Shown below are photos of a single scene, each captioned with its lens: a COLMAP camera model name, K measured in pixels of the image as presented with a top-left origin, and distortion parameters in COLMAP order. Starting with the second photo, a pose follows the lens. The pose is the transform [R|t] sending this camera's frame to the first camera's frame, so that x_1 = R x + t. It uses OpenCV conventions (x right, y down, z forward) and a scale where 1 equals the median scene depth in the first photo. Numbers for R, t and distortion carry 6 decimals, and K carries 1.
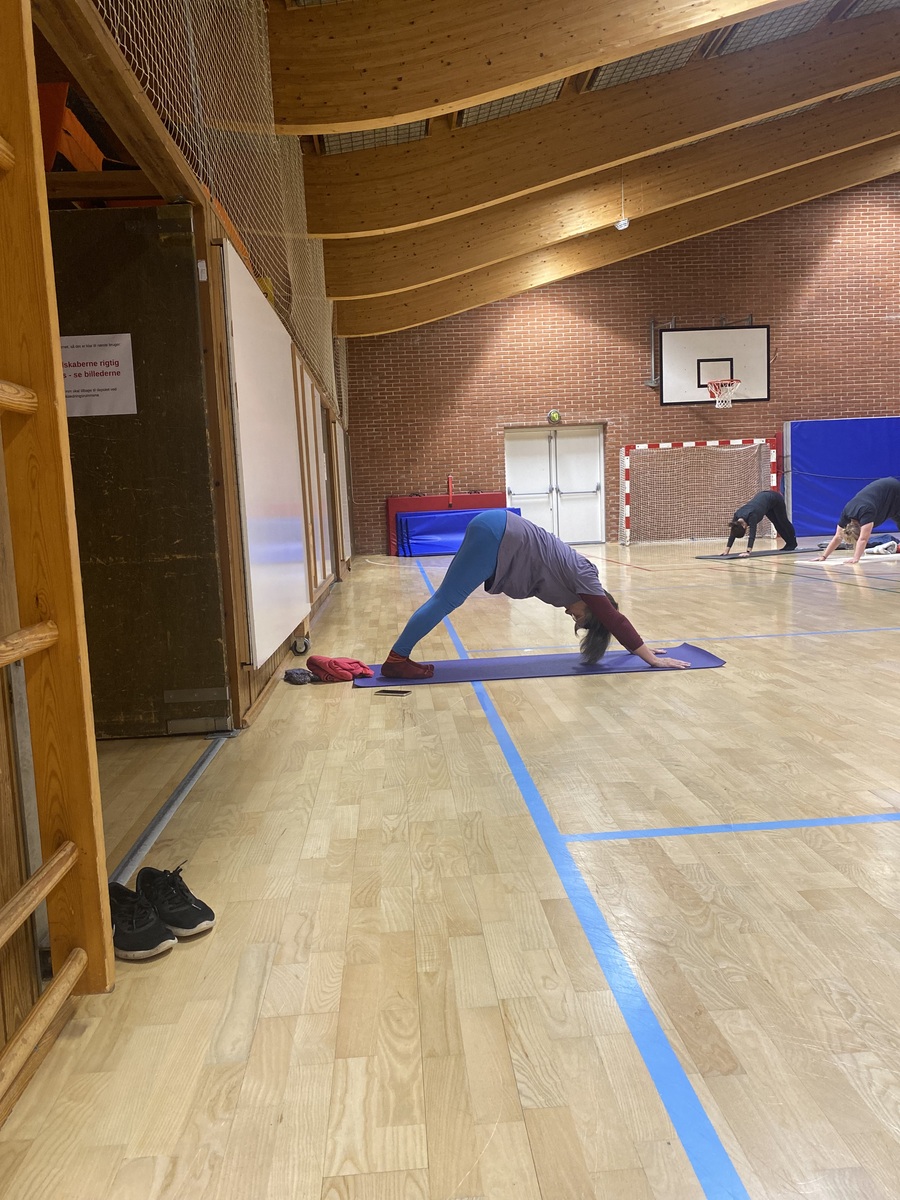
lens RADIAL K [[911.1, 0, 449.9], [0, 911.1, 599.9], [0, 0, 1]] dist [0.025751, -0.030652]
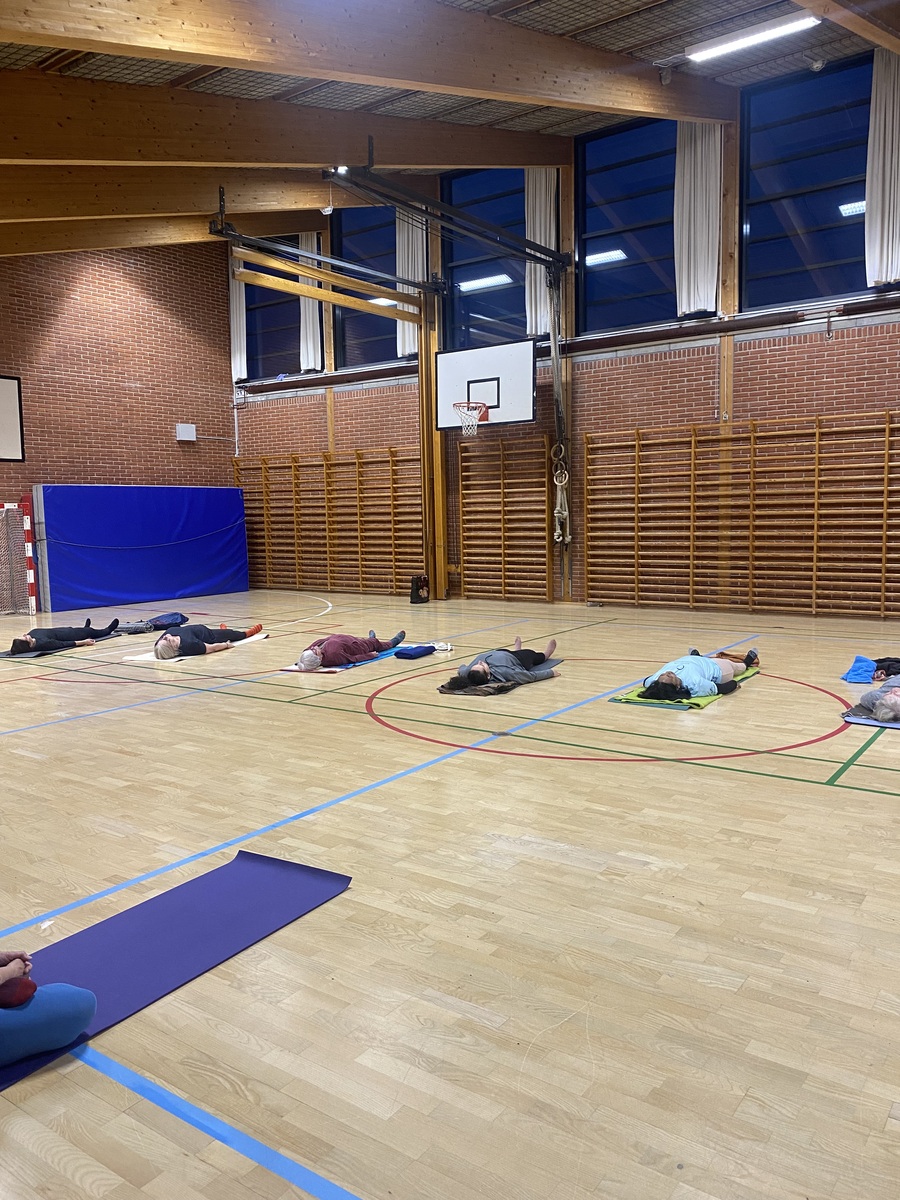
lens RADIAL K [[911.1, 0, 449.7], [0, 911.1, 595.2], [0, 0, 1]] dist [0.025751, -0.030652]
pose [[0.636016, -0.038380, 0.770721, -0.323894], [0.072473, 0.997319, -0.010142, -0.218315], [-0.768265, 0.062307, 0.637092, 0.553161]]
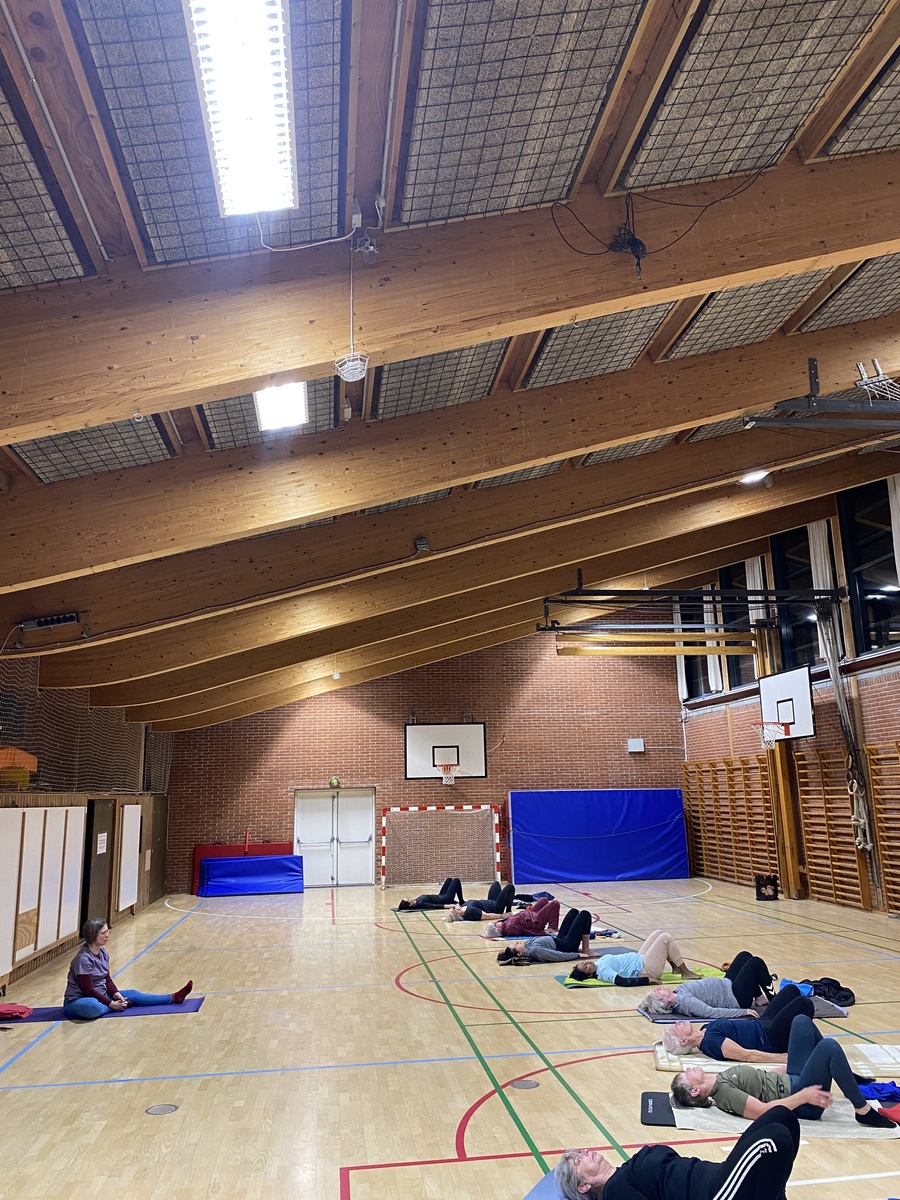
lens RADIAL K [[911.1, 0, 453.9], [0, 911.1, 578.5], [0, 0, 1]] dist [0.025751, -0.030652]
pose [[0.997247, 0.038045, 0.063654, 0.882935], [-0.014496, 0.941818, -0.335810, -0.190839], [-0.072727, 0.333963, 0.939776, -1.488515]]
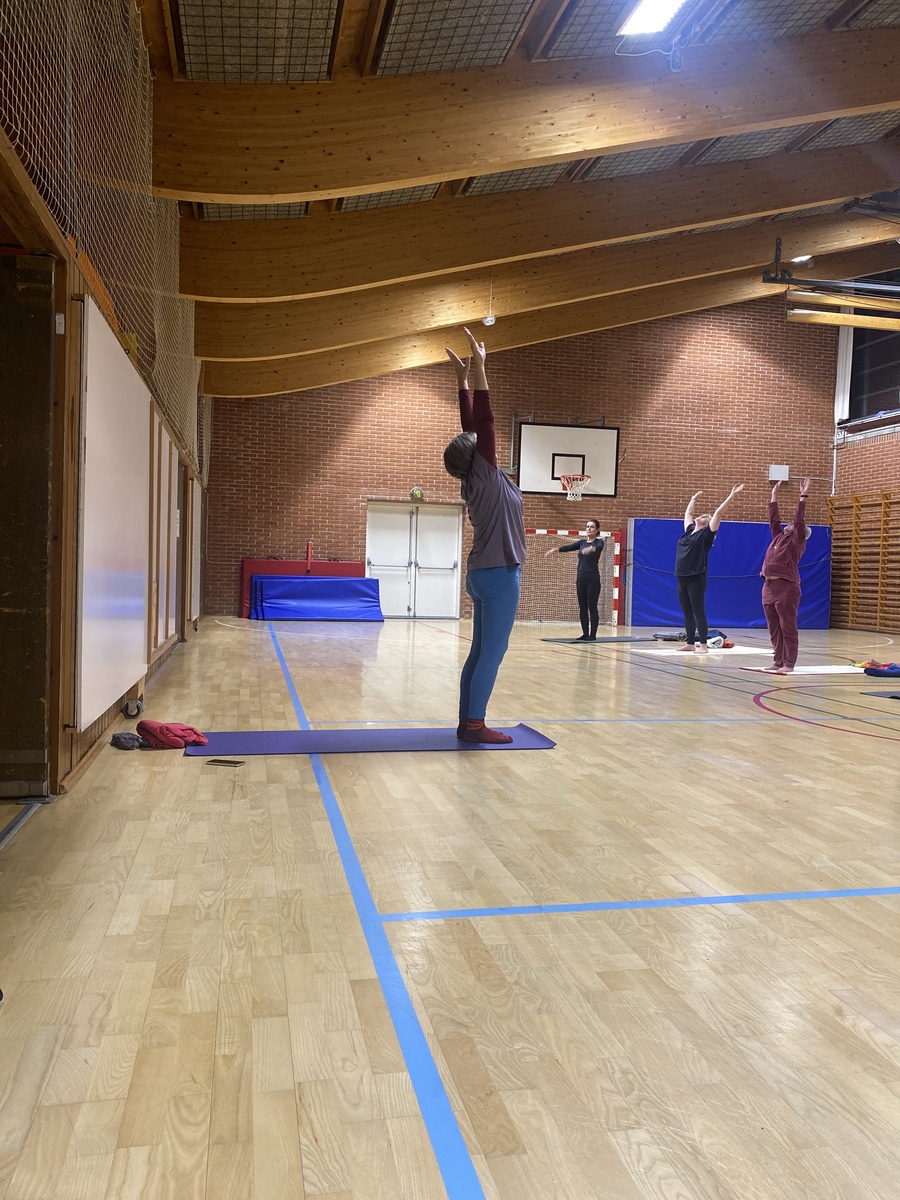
lens RADIAL K [[911.1, 0, 452.2], [0, 911.1, 600.6], [0, 0, 1]] dist [0.025751, -0.030652]
pose [[0.985289, 0.069487, 0.156132, 0.013520], [-0.057513, 0.995139, -0.079945, -0.007351], [-0.160929, 0.069789, 0.984496, -0.020951]]
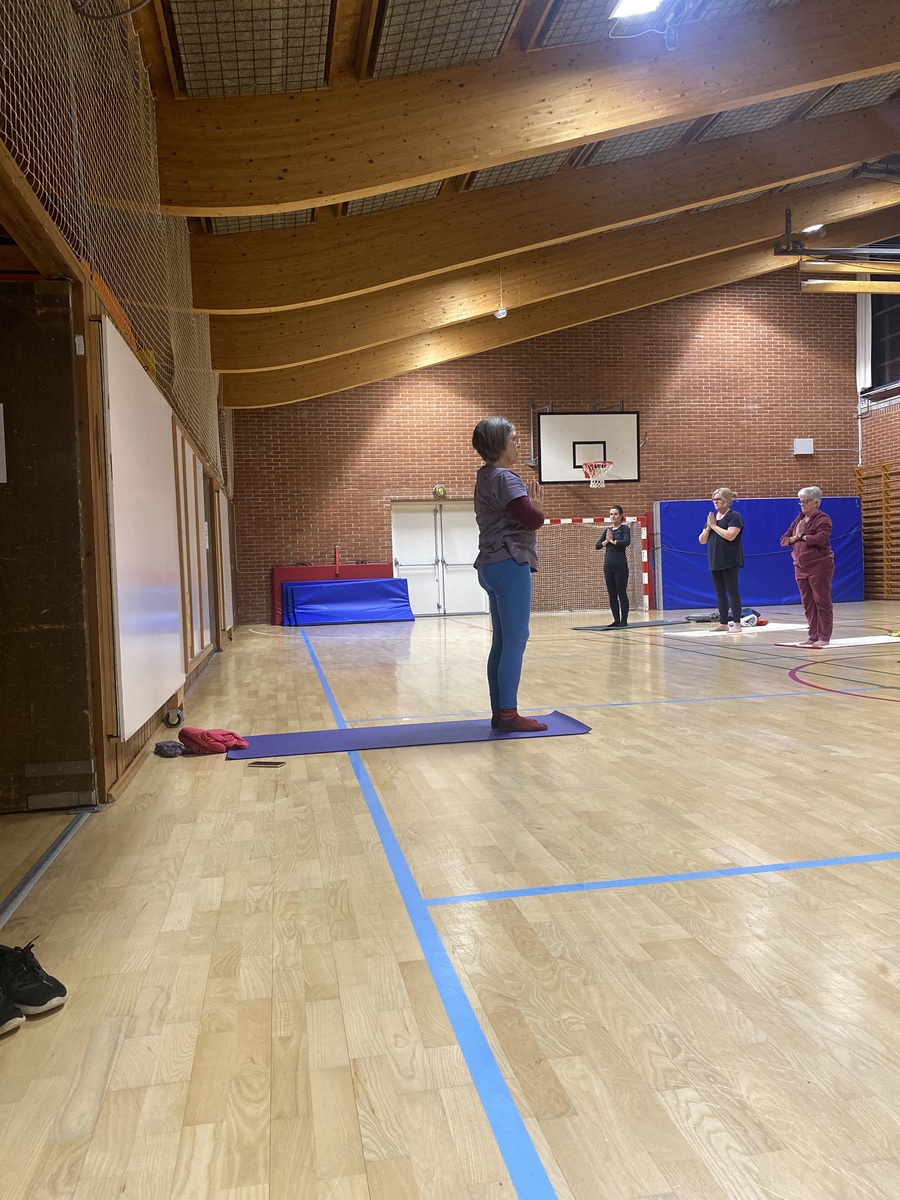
lens RADIAL K [[911.1, 0, 452.9], [0, 911.1, 600.4], [0, 0, 1]] dist [0.025751, -0.030652]
pose [[0.992270, 0.008015, 0.123842, 0.016561], [0.001444, 0.997099, -0.076104, 0.000069], [-0.124092, 0.075694, 0.989379, -0.033056]]
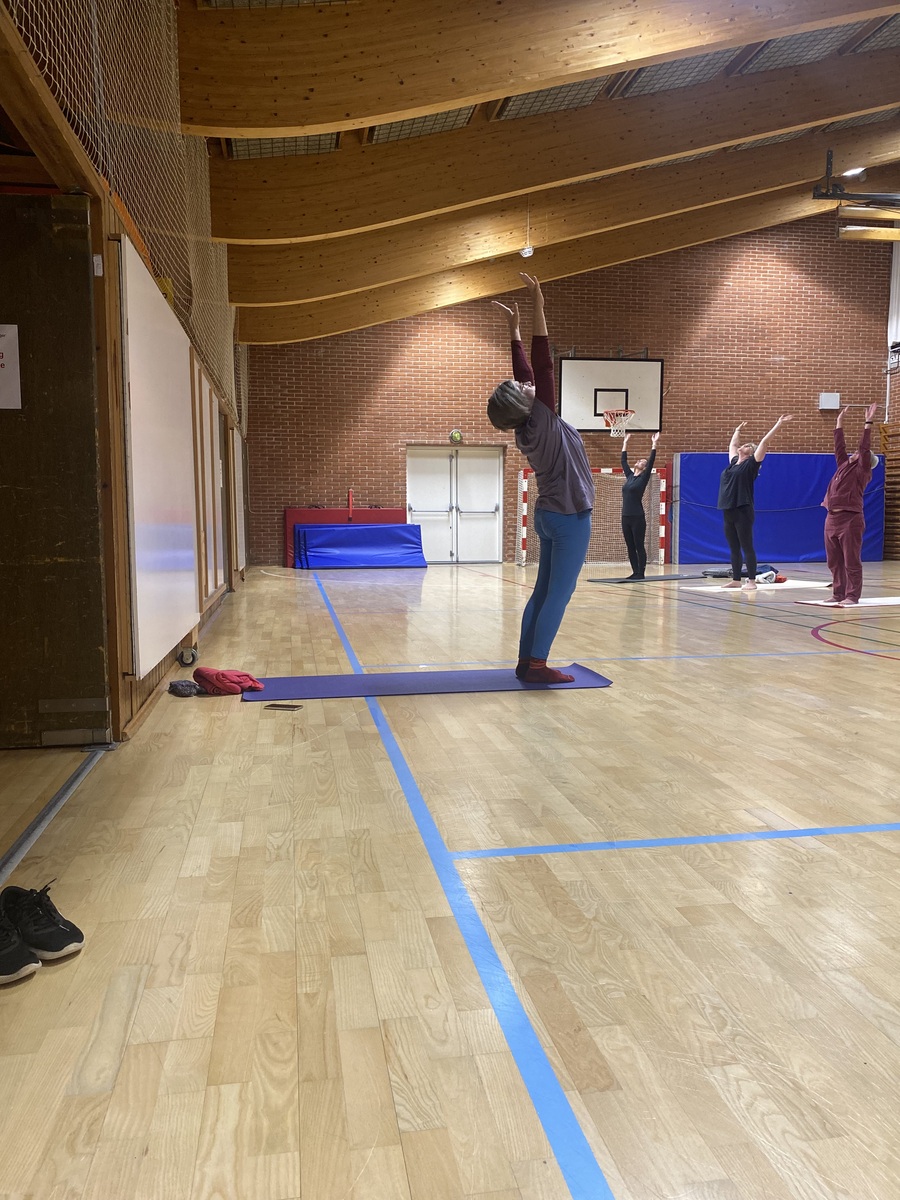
lens RADIAL K [[911.1, 0, 450.4], [0, 911.1, 600.0], [0, 0, 1]] dist [0.025751, -0.030652]
pose [[0.993039, 0.032459, 0.113224, 0.001251], [-0.030463, 0.999349, -0.019311, 0.000842], [-0.113777, 0.015727, 0.993382, 0.003024]]
